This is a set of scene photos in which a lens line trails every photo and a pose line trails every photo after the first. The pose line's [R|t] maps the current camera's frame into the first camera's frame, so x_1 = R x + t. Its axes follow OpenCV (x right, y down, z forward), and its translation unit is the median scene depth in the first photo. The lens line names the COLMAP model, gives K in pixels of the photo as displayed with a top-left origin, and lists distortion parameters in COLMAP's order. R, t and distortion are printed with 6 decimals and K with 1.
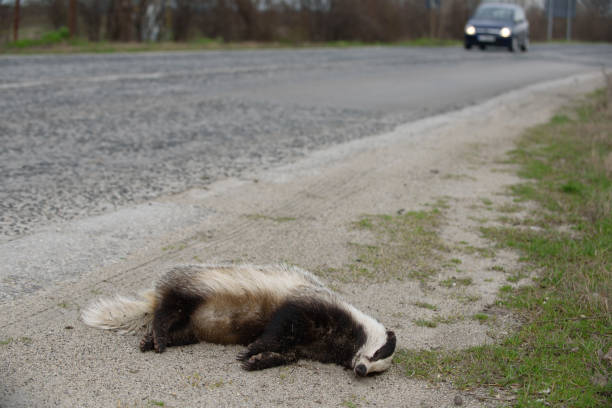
lens RADIAL K [[1260.6, 0, 306.0], [0, 1260.6, 204.0], [0, 0, 1]] dist [-0.322599, -0.137694]
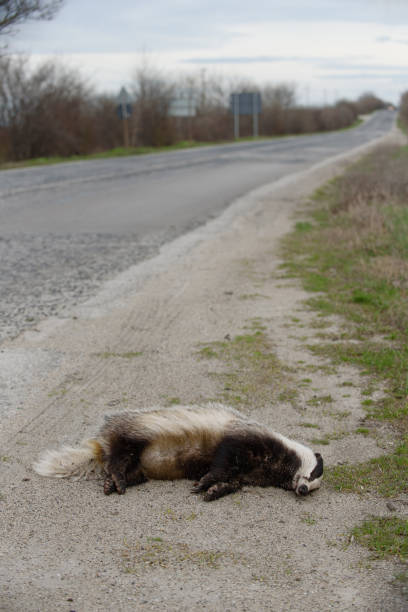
lens RADIAL K [[1260.6, 0, 204.0], [0, 1260.6, 306.0], [0, 0, 1]] dist [-0.322599, -0.137694]
pose [[0.984403, -0.083833, 0.154668, -0.151881], [0.084792, 0.996399, 0.000398, -0.031306], [-0.154144, 0.012723, 0.987966, -0.083864]]
